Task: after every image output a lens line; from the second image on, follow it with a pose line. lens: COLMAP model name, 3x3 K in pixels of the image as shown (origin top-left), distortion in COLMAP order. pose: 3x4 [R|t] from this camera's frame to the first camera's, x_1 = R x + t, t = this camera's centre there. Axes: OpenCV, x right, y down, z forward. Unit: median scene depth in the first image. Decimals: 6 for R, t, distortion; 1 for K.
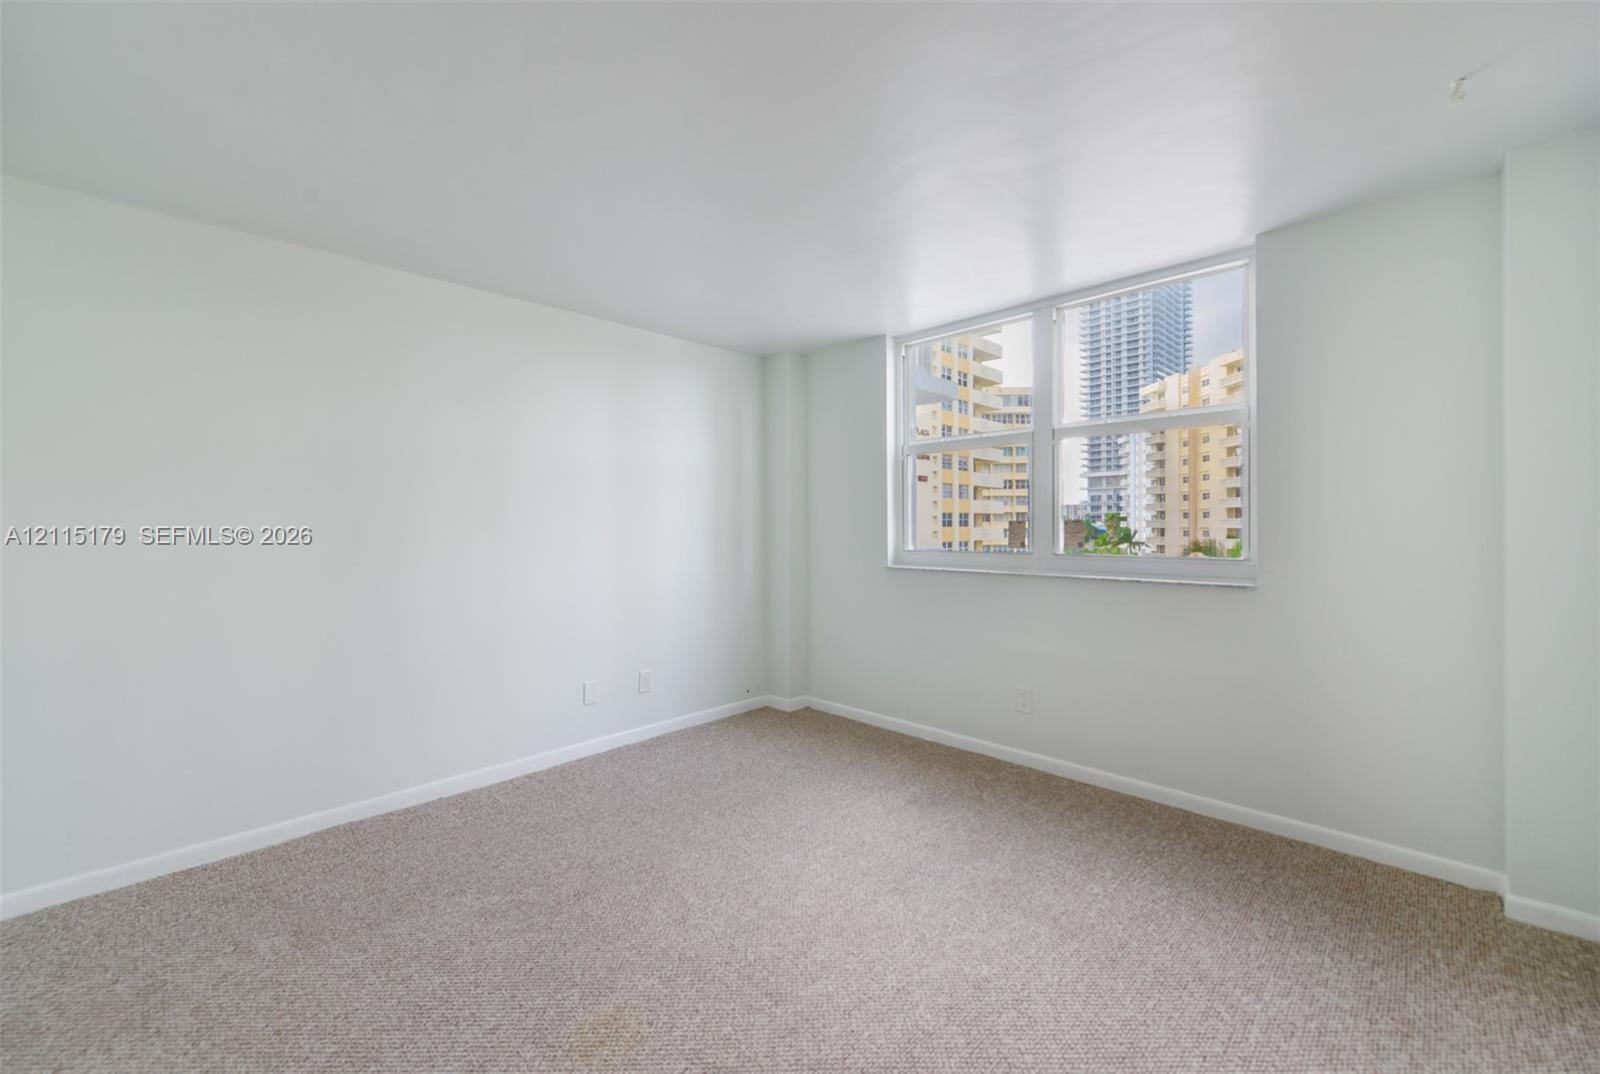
lens RADIAL K [[639.7, 0, 800.0], [0, 639.7, 537.0], [0, 0, 1]] dist [0.001480, -0.002984]
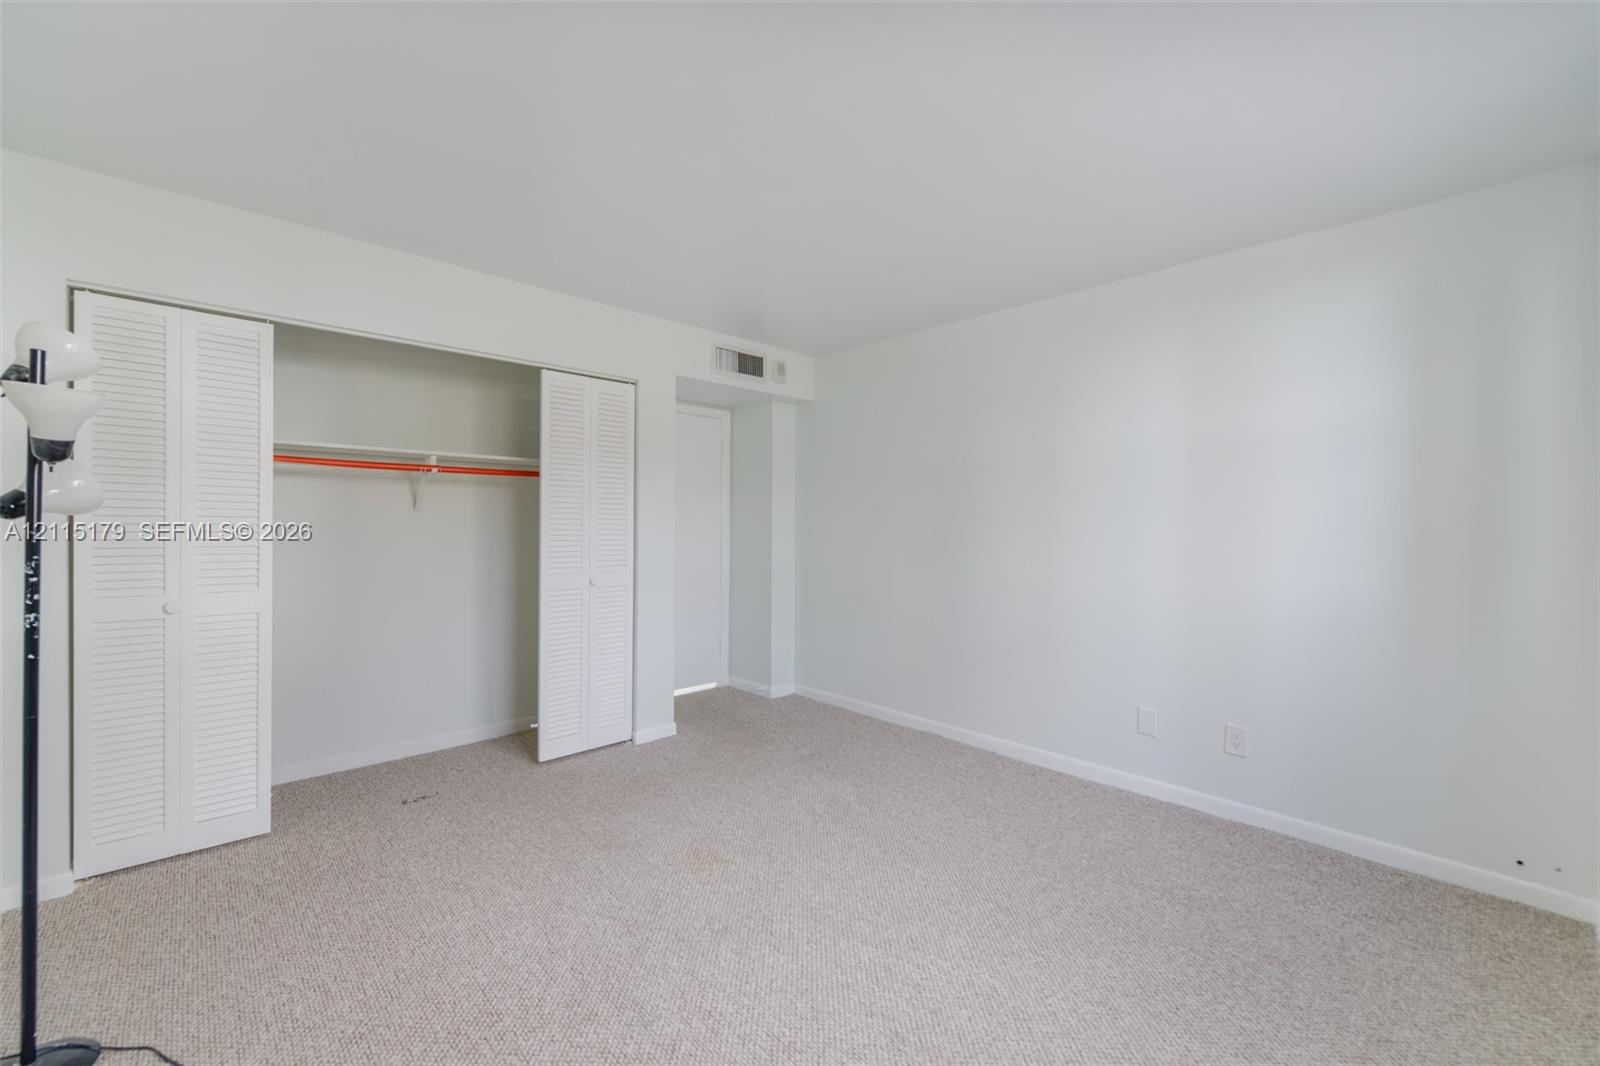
lens RADIAL K [[638.0, 0, 792.1], [0, 638.0, 524.5], [0, 0, 1]] dist [-0.016528, -0.000216]
pose [[-0.039435, 0.012237, -0.999147, 0.610048], [-0.026475, 0.999561, 0.013287, -0.020210], [0.998871, 0.026977, -0.039094, 0.641674]]
